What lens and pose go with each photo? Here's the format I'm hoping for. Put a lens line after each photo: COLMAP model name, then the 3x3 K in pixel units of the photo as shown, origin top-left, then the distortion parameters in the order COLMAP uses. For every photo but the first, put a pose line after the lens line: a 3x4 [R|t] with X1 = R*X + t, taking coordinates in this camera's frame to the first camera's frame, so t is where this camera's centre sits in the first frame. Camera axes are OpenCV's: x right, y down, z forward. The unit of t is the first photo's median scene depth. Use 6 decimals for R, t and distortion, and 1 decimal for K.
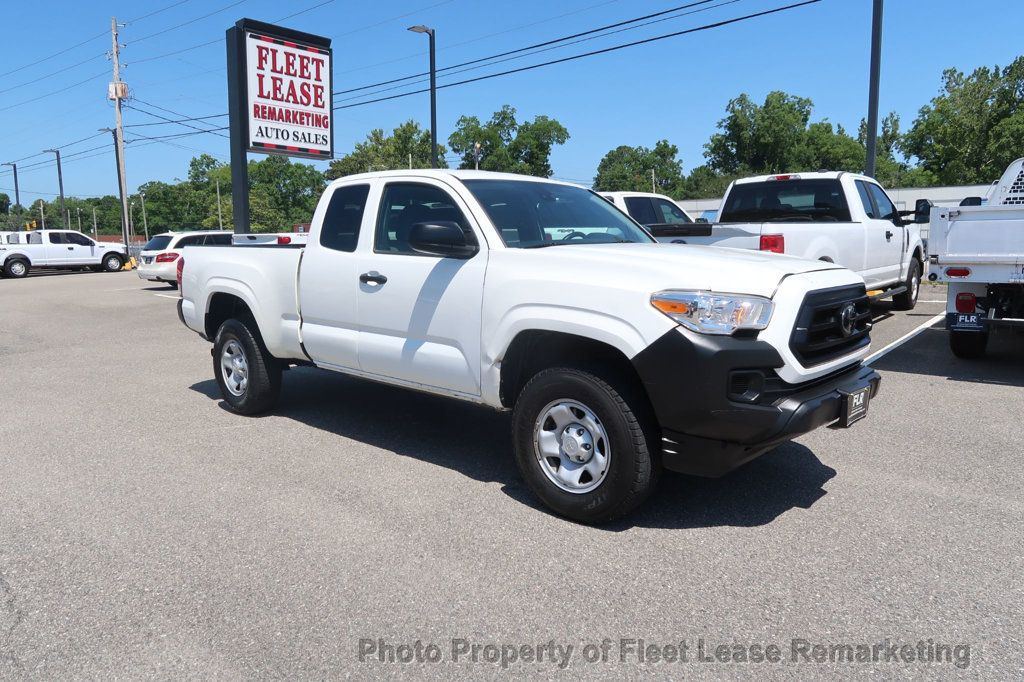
lens RADIAL K [[711.1, 0, 512.0], [0, 711.1, 341.0], [0, 0, 1]] dist [-0.040380, 0.025731]
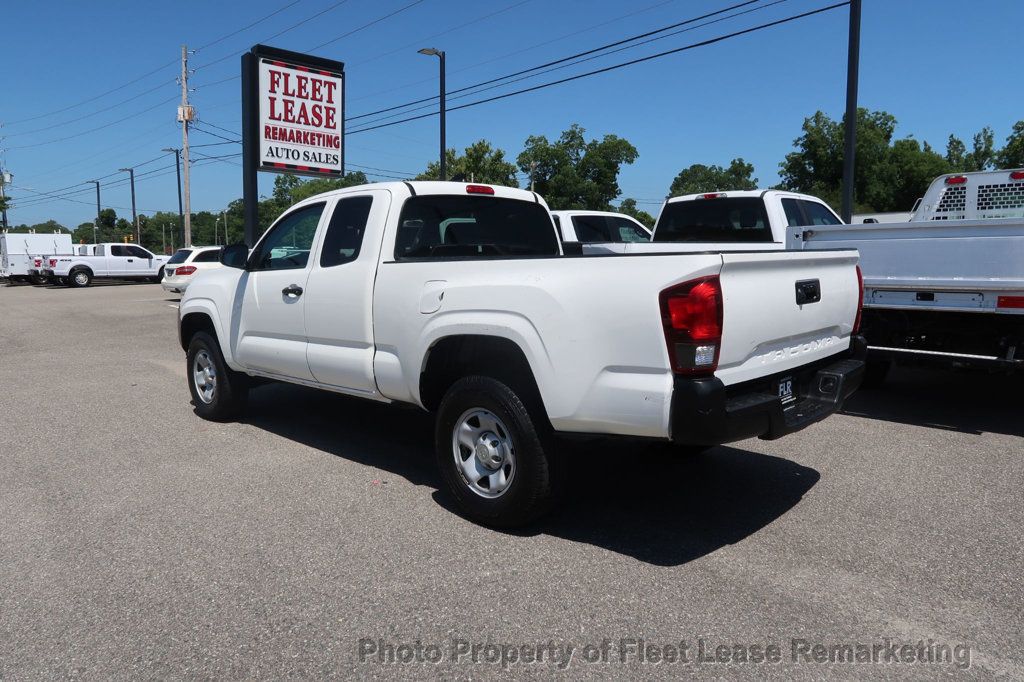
lens RADIAL K [[706.0, 0, 512.0], [0, 706.0, 341.0], [0, 0, 1]] dist [-0.017990, 0.001388]
pose [[0.994073, 0.023494, -0.106142, 0.109617], [-0.026039, 0.999404, -0.022659, -0.001457], [0.105546, 0.025288, 0.994093, 0.006312]]
